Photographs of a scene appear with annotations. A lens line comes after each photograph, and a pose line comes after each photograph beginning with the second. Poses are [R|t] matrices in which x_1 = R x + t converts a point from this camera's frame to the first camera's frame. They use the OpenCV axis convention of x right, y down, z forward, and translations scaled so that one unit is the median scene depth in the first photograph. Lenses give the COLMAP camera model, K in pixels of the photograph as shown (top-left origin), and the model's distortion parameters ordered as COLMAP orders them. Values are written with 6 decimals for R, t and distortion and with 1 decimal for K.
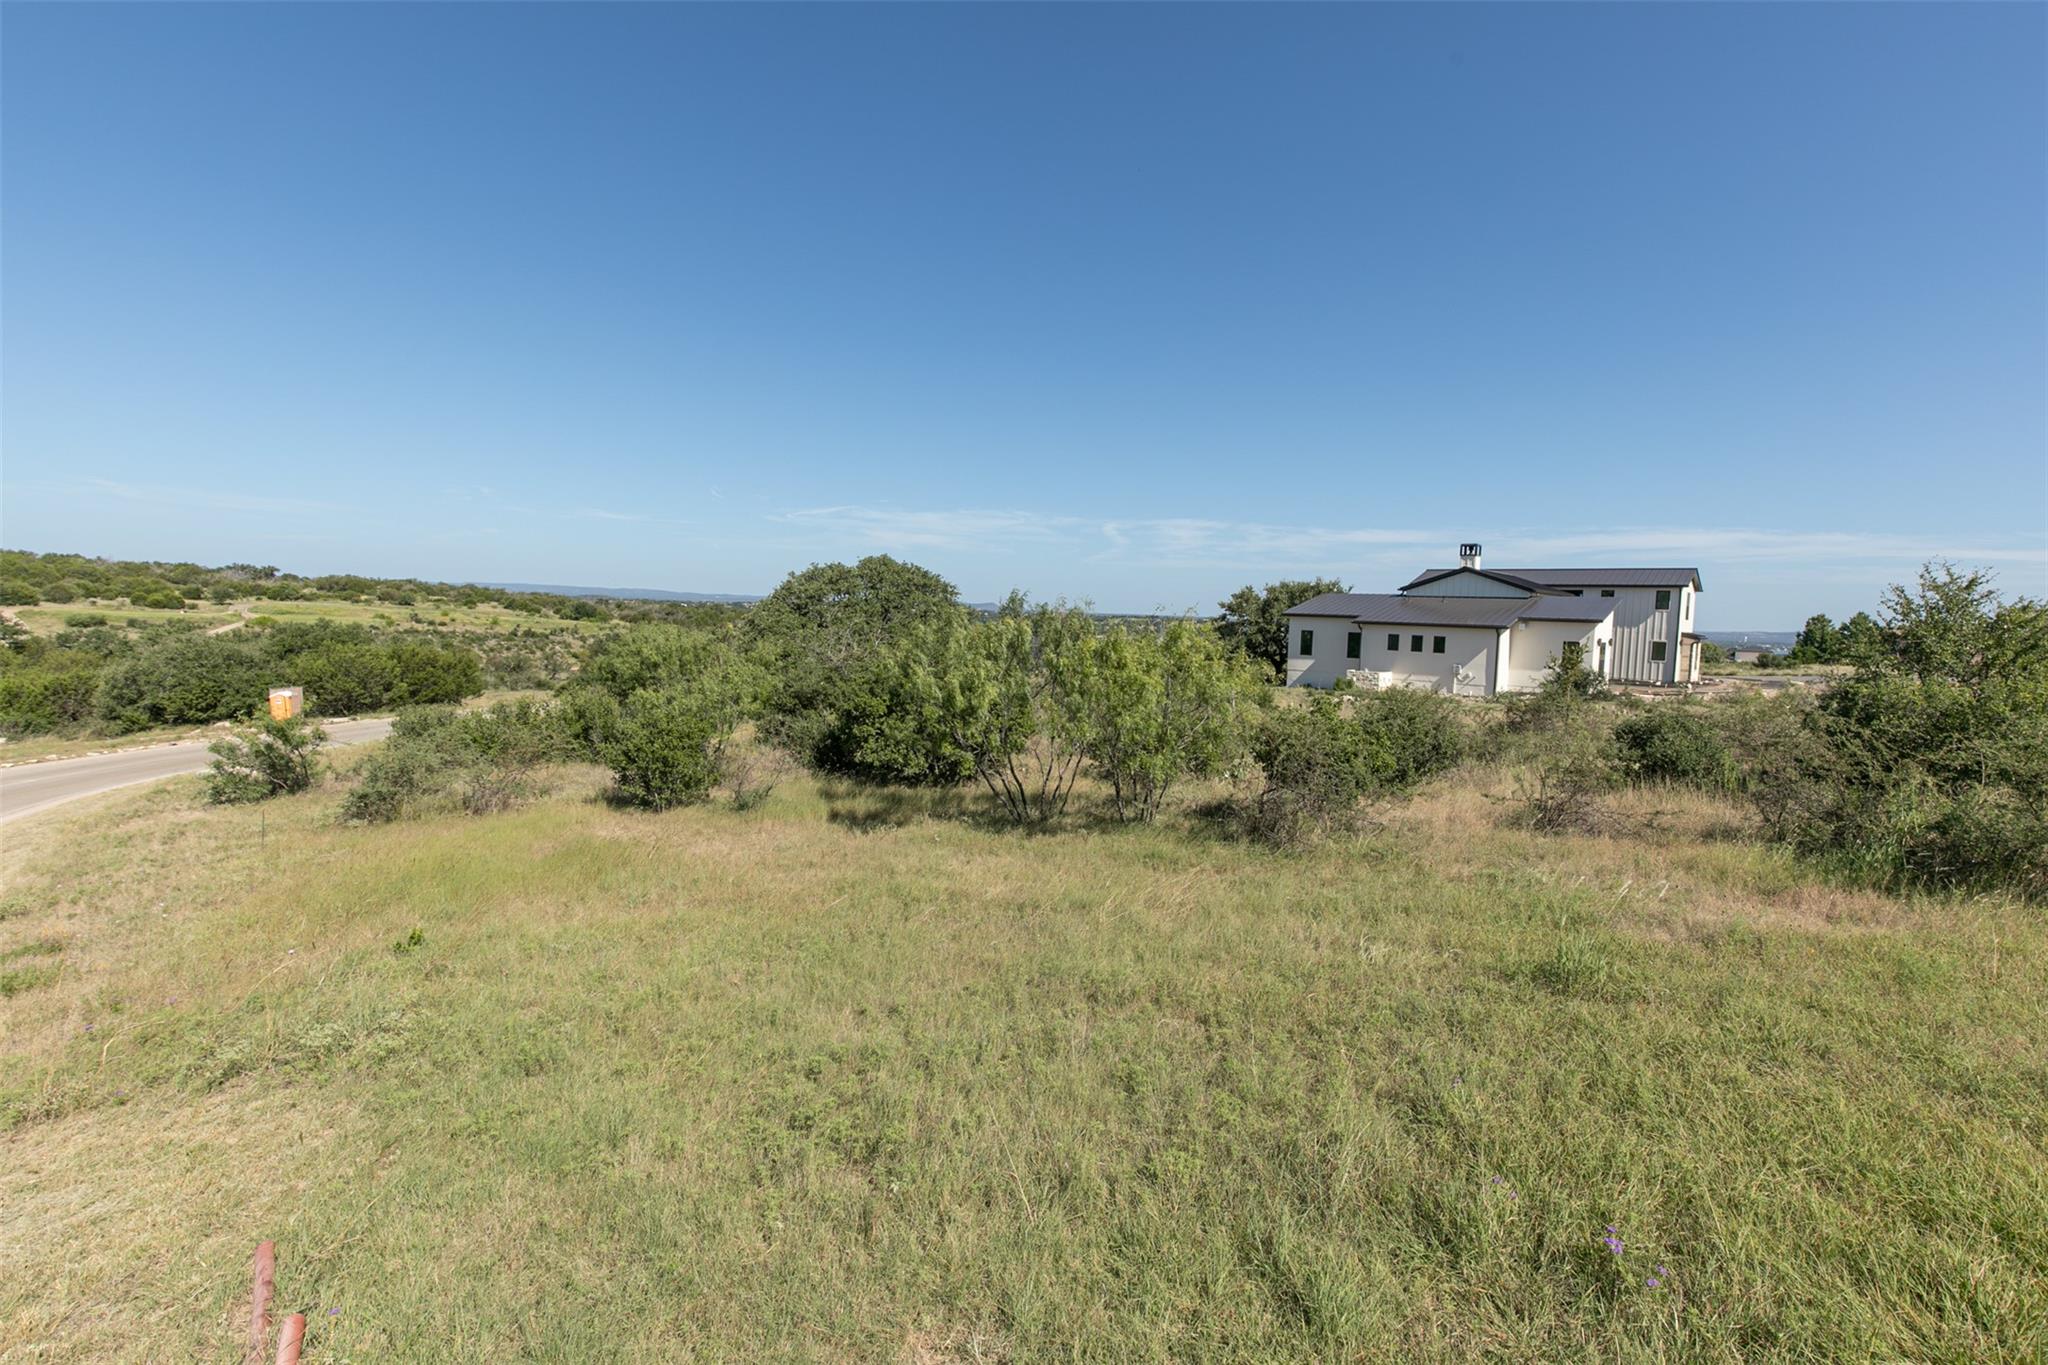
lens RADIAL K [[946.8, 0, 1032.9], [0, 946.8, 680.7], [0, 0, 1]] dist [0.013272, 0.000656]
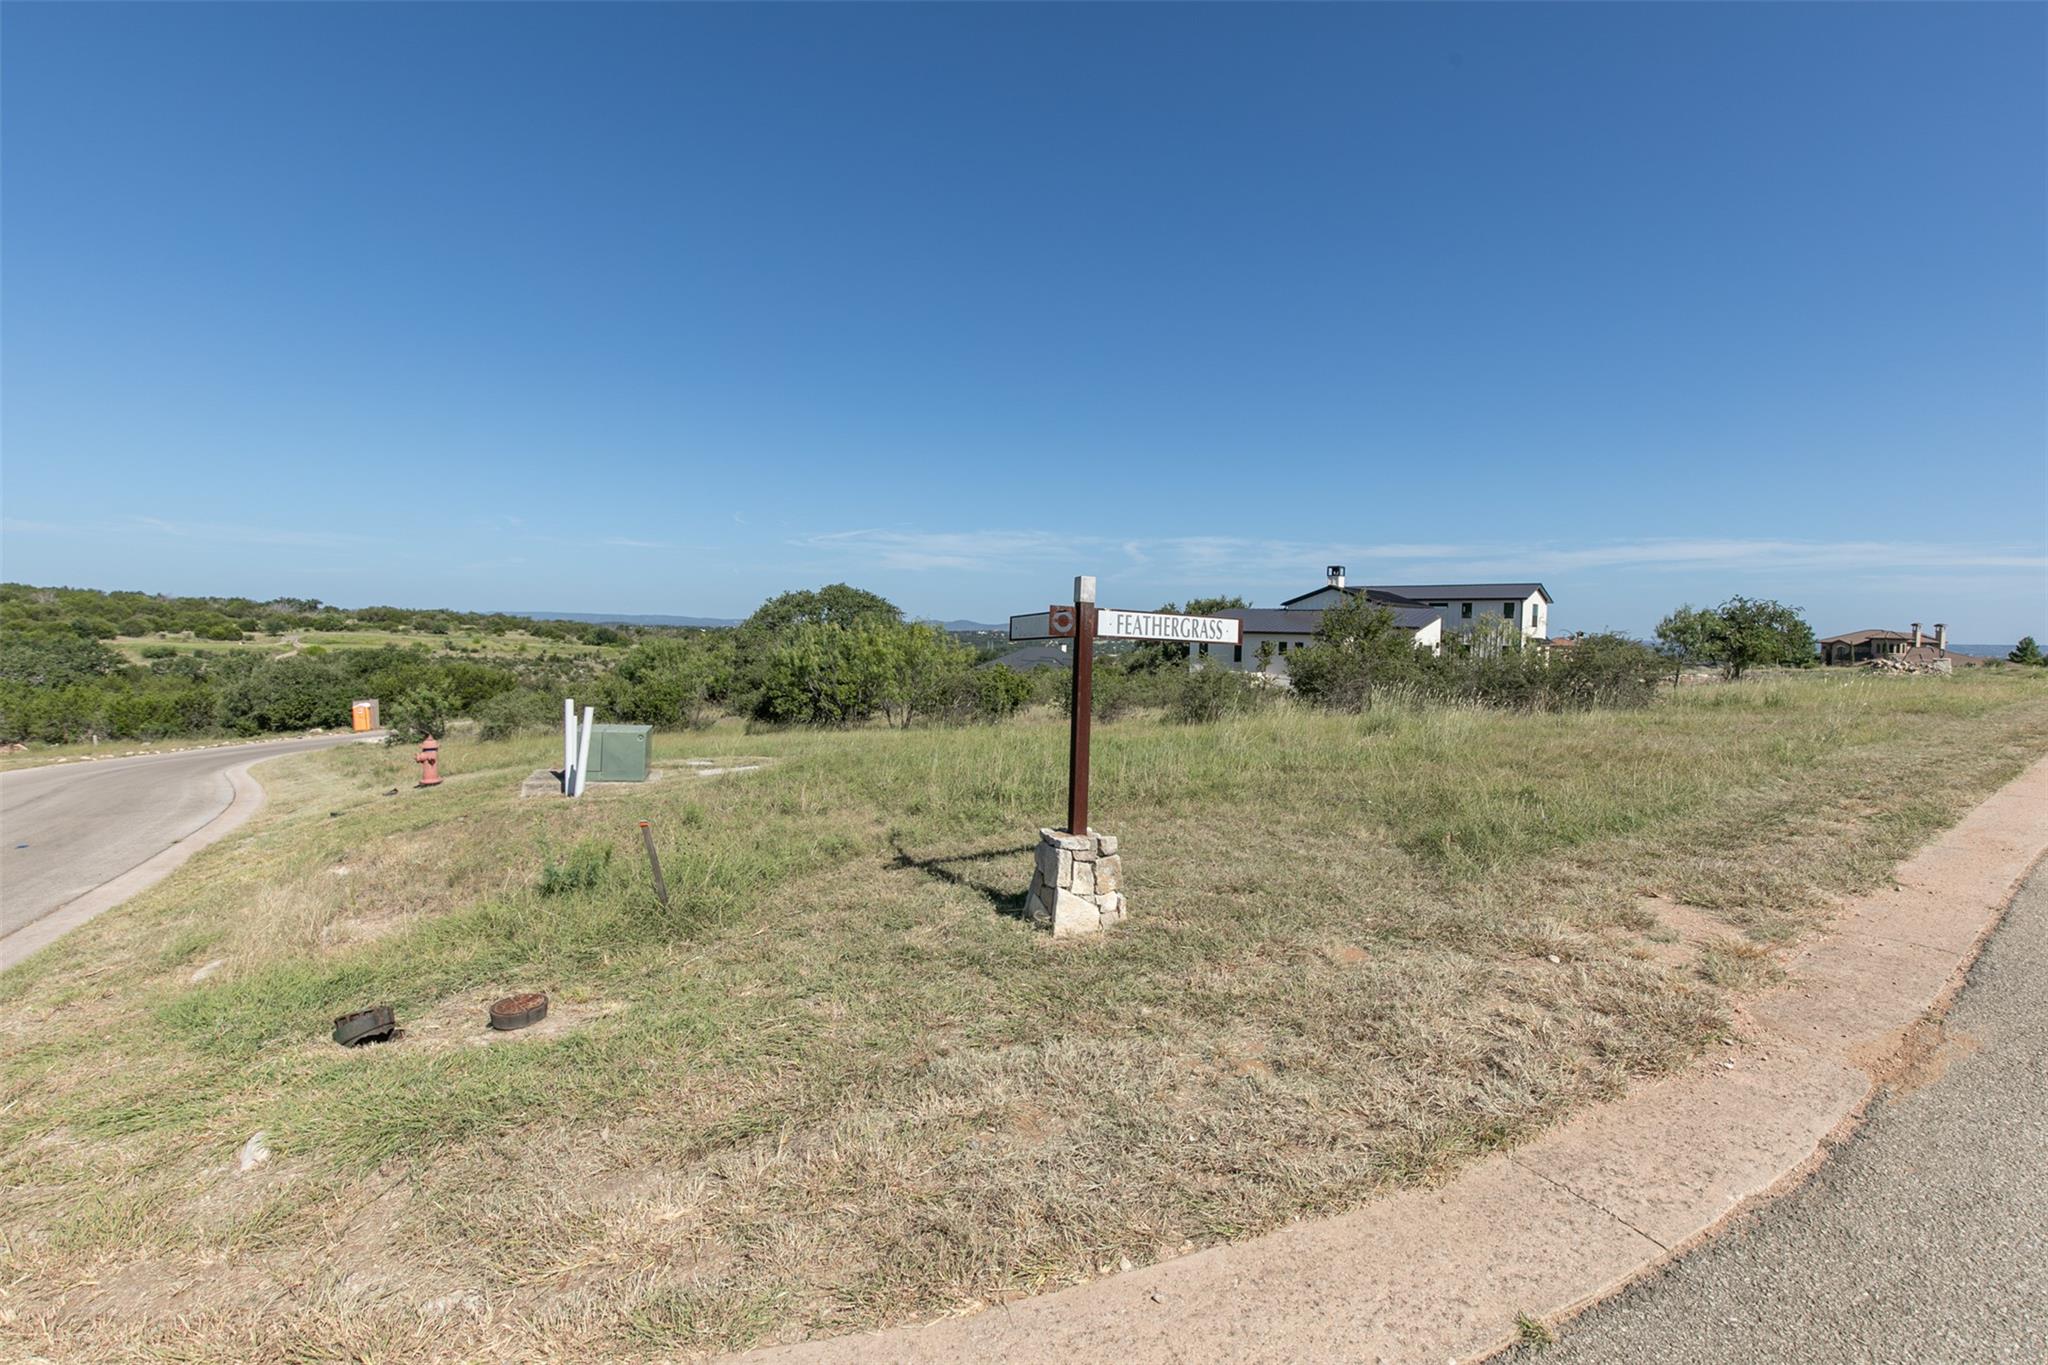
lens RADIAL K [[968.0, 0, 1042.9], [0, 968.0, 676.0], [0, 0, 1]] dist [-0.002930, -0.000679]
pose [[0.999769, -0.013840, -0.016444, 0.089820], [0.013376, 0.999519, -0.027997, 0.021039], [0.016824, 0.027770, 0.999473, -0.195842]]
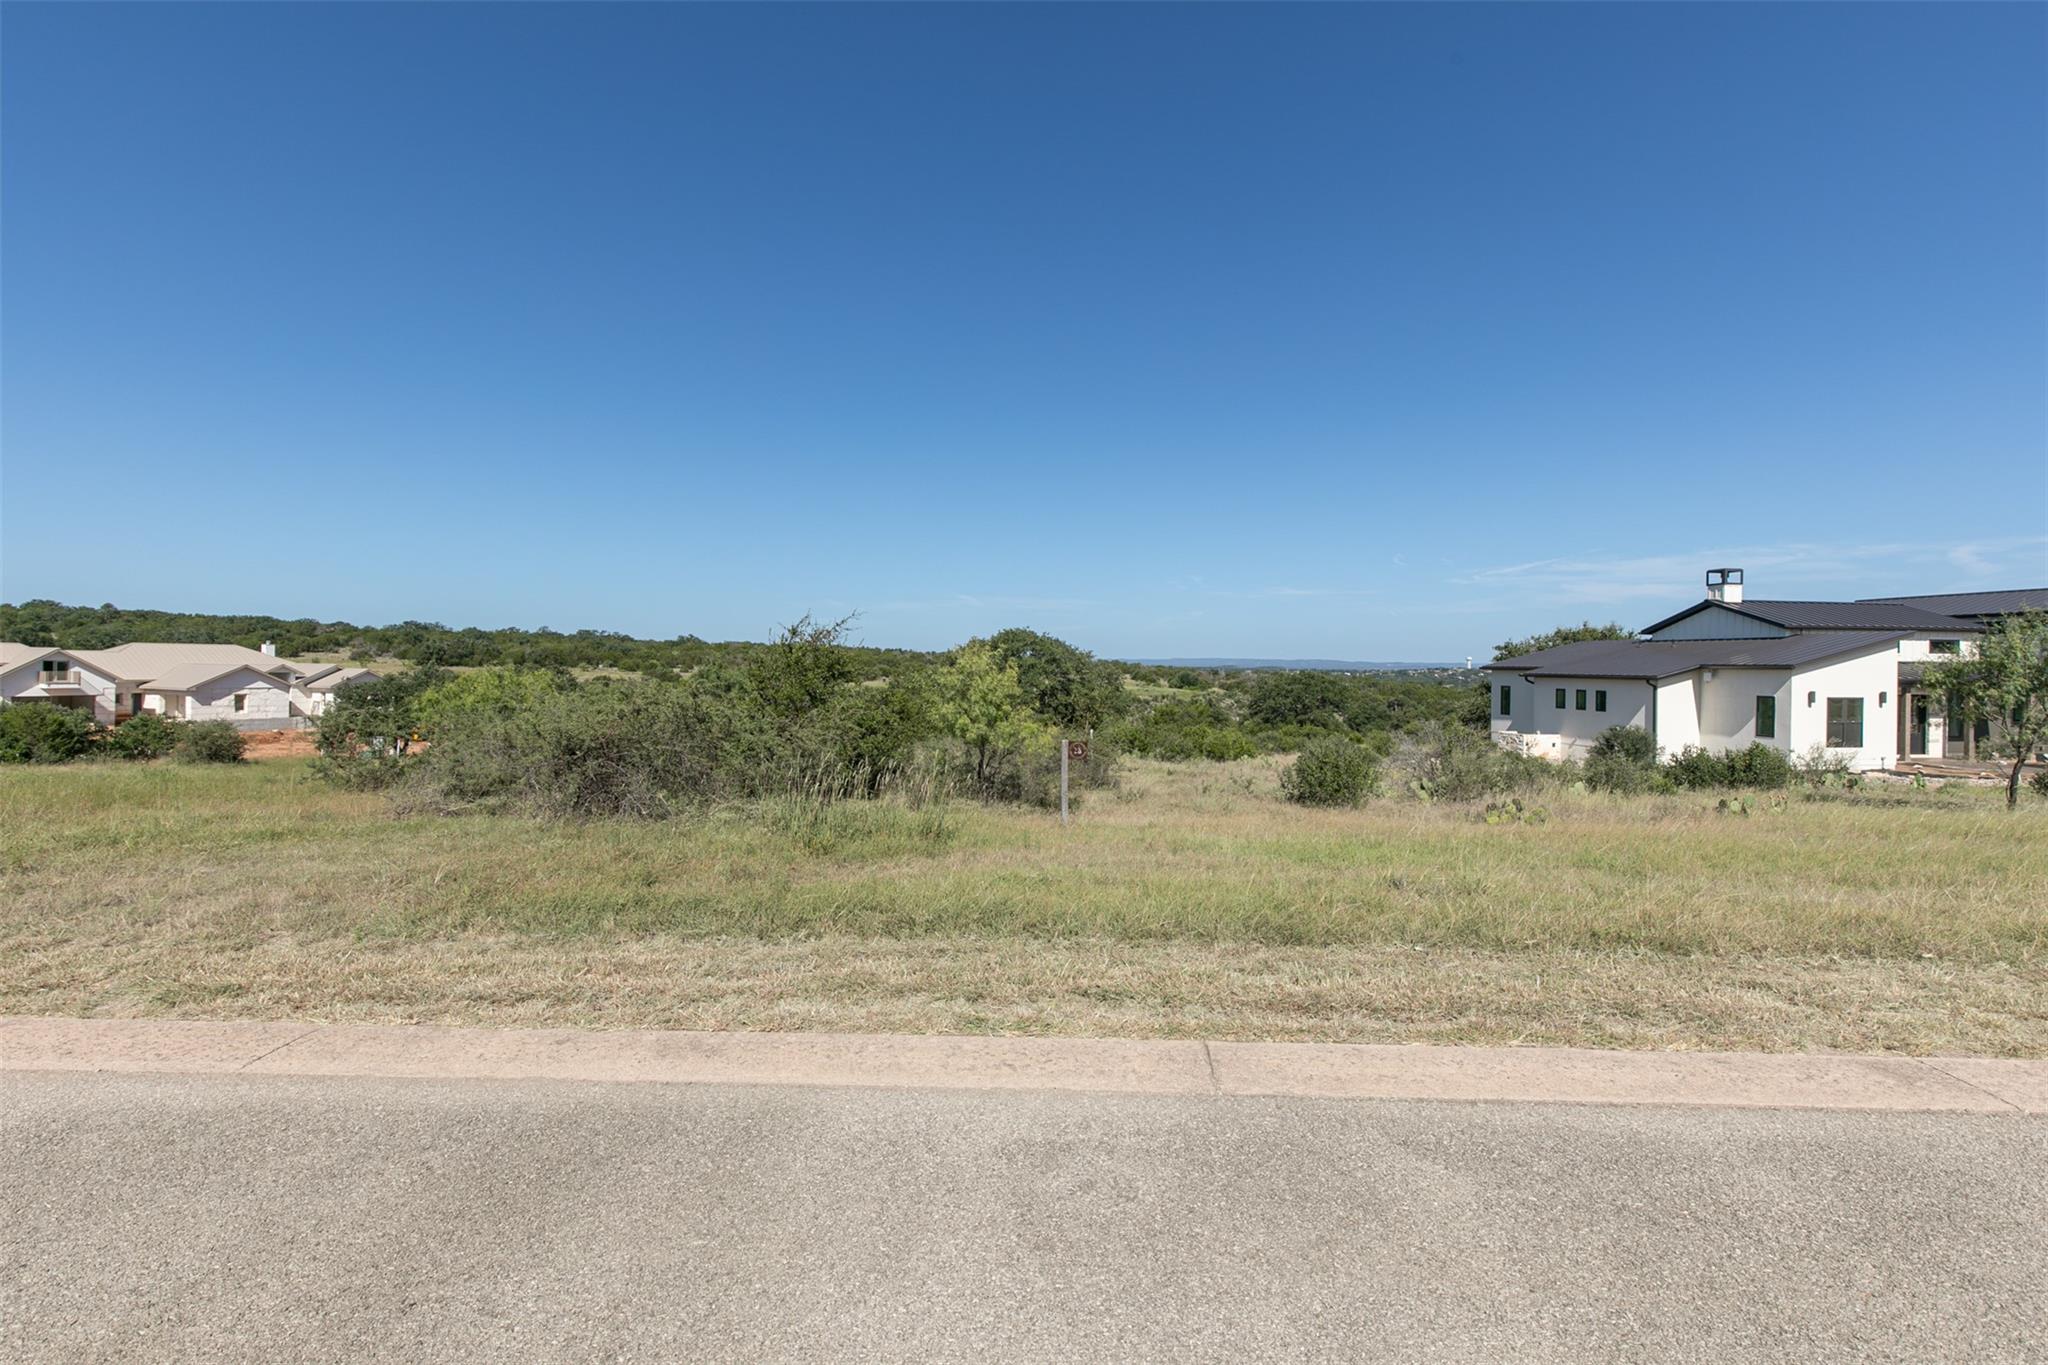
lens RADIAL K [[946.8, 0, 1029.3], [0, 946.8, 677.4], [0, 0, 1]] dist [0.013272, 0.000656]
pose [[0.756728, -0.017918, -0.653484, 0.451377], [-0.031474, 0.997467, -0.063796, 0.006546], [0.652972, 0.068844, 0.754247, 0.060487]]
